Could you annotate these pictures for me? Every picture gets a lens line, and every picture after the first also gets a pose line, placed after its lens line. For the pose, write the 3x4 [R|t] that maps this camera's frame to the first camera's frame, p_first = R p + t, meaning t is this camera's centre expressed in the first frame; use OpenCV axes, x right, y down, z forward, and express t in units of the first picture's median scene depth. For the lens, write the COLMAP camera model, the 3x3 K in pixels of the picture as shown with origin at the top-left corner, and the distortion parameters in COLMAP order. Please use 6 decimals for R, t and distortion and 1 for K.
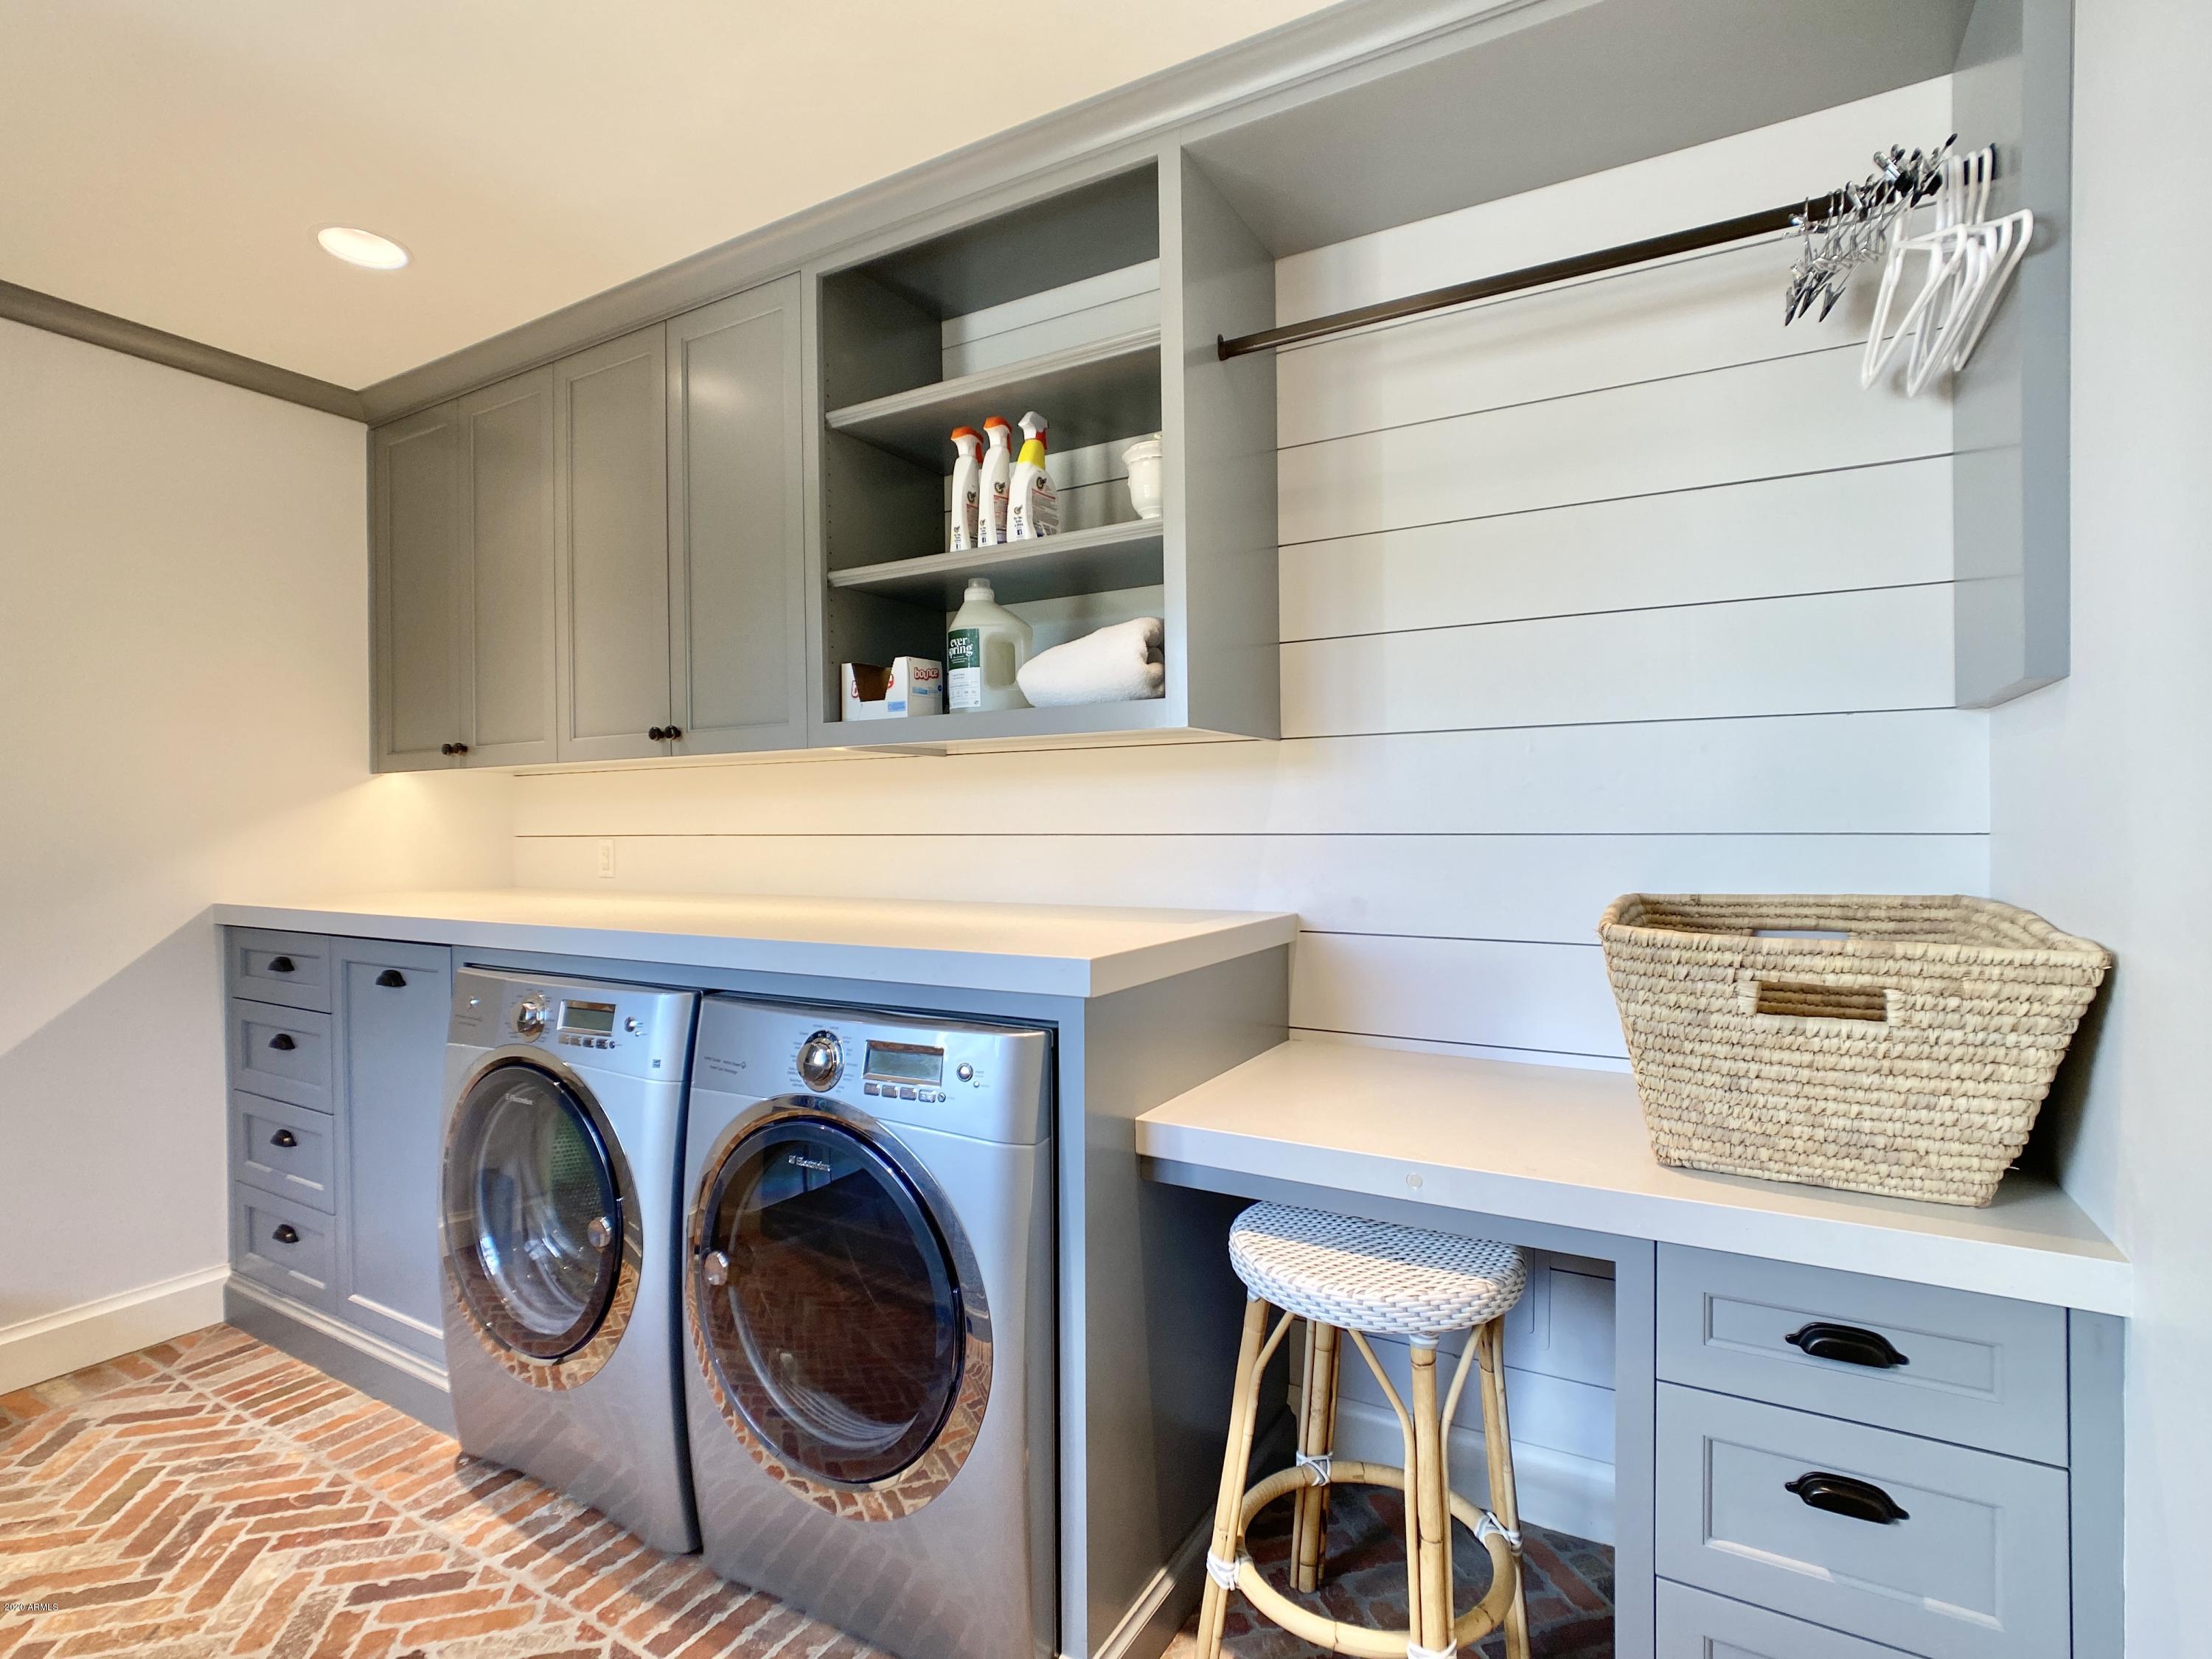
lens RADIAL K [[1091.8, 0, 1096.4], [0, 1091.8, 828.2], [0, 0, 1]] dist [-0.028942, 0.011101]
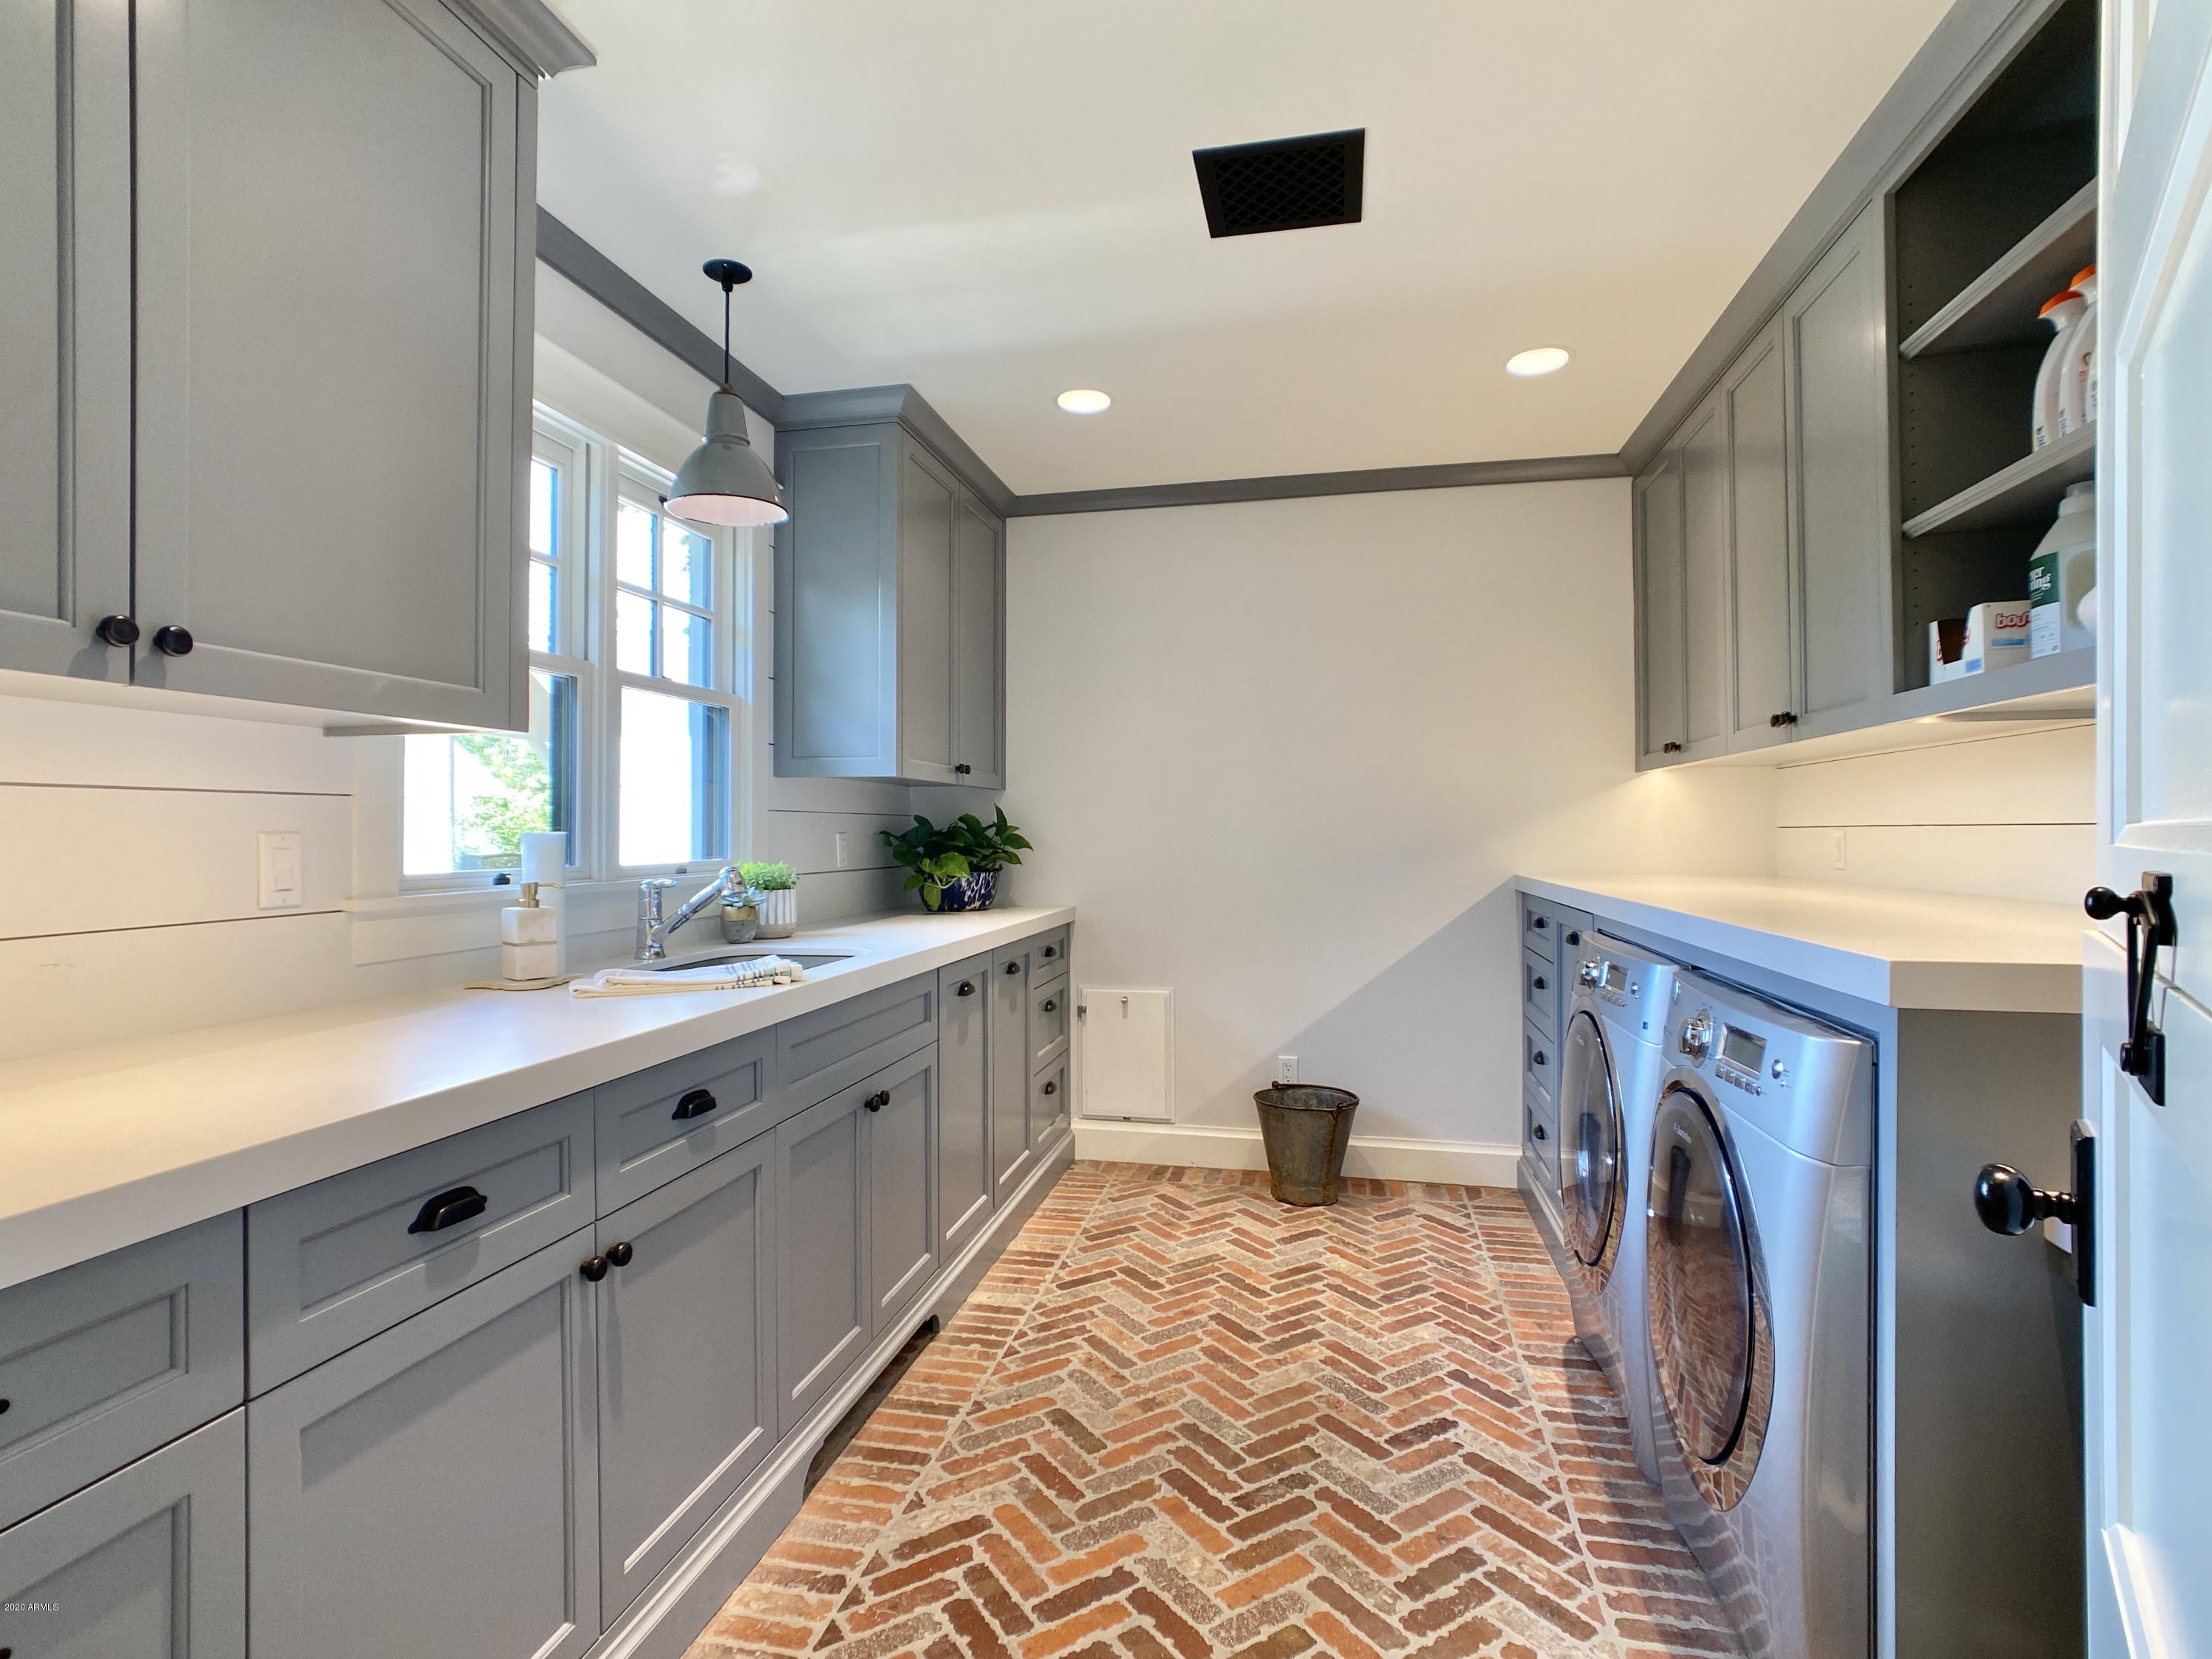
lens RADIAL K [[1091.8, 0, 1091.3], [0, 1091.8, 825.7], [0, 0, 1]] dist [-0.028942, 0.011101]
pose [[0.304802, 0.002769, -0.952412, 0.444222], [-0.005367, 0.999985, 0.001190, 0.015131], [0.952401, 0.004749, 0.304812, 0.123238]]
